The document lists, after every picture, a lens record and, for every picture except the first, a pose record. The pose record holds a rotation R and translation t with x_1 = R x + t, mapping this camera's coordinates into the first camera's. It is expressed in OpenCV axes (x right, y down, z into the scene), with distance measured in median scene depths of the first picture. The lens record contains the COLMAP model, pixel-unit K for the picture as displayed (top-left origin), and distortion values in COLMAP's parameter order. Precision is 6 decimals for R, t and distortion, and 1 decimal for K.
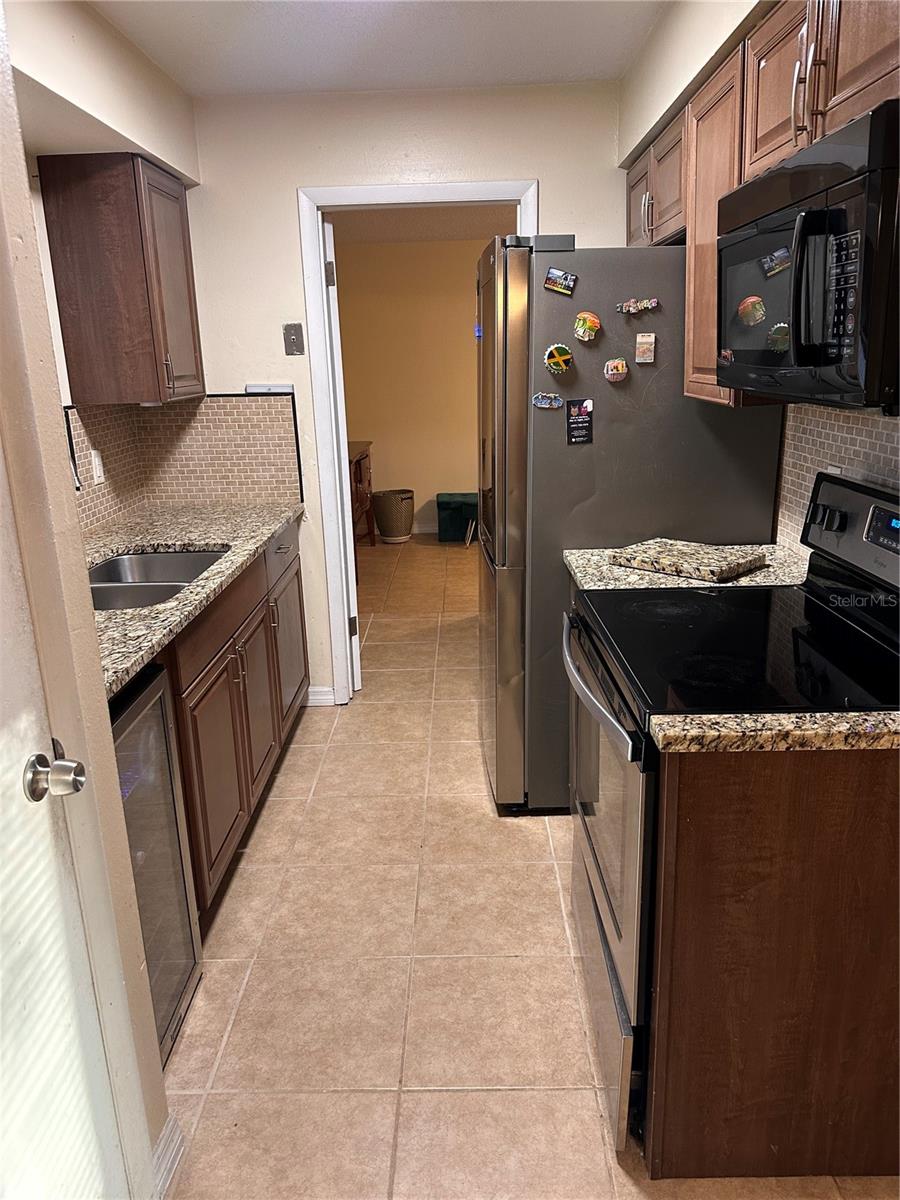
lens RADIAL K [[849.5, 0, 449.0], [0, 849.5, 591.3], [0, 0, 1]] dist [0.215848, -0.381099]
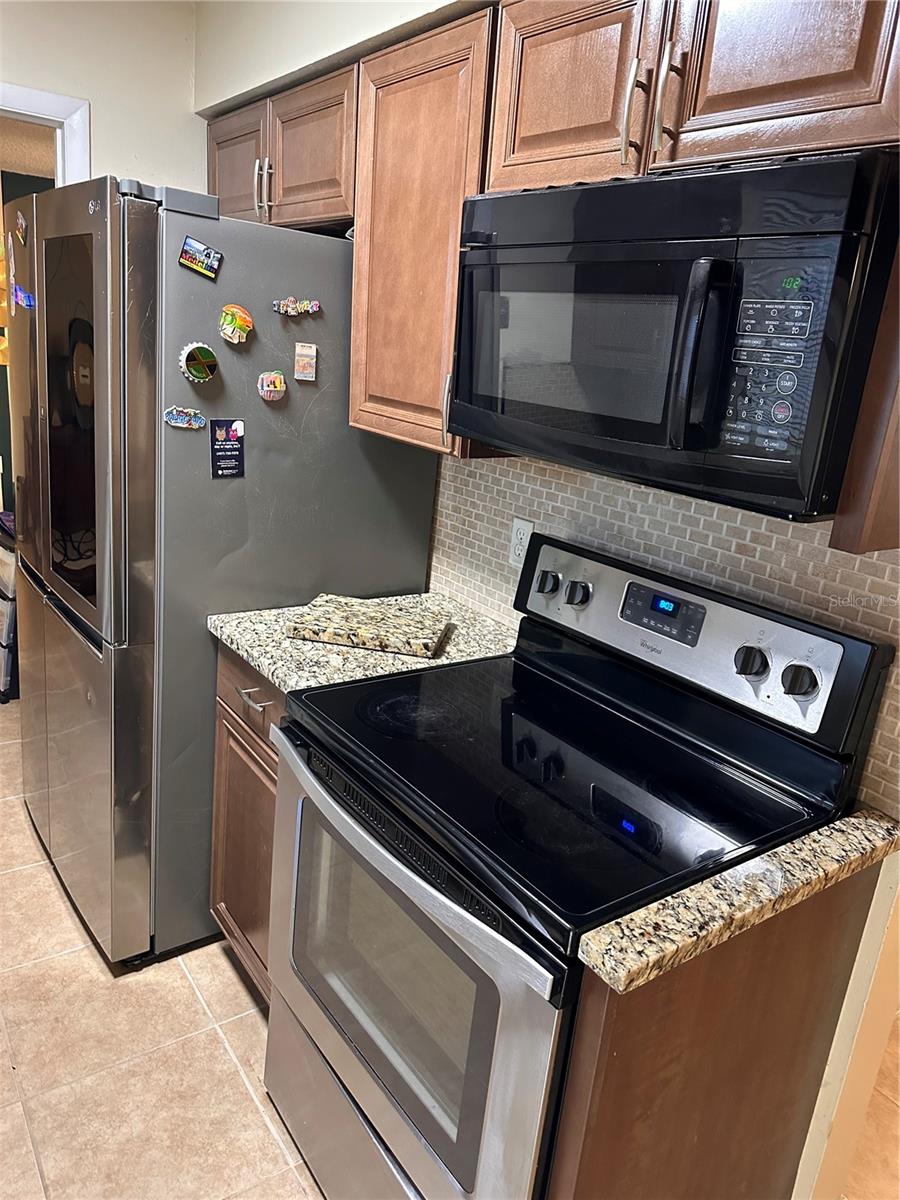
lens RADIAL K [[848.7, 0, 450.0], [0, 848.7, 600.0], [0, 0, 1]] dist [0.100426, -0.109738]
pose [[0.804882, -0.068256, 0.589497, -0.142192], [0.043782, 0.997486, 0.055717, -0.098819], [-0.591818, -0.019036, 0.805847, 0.279454]]
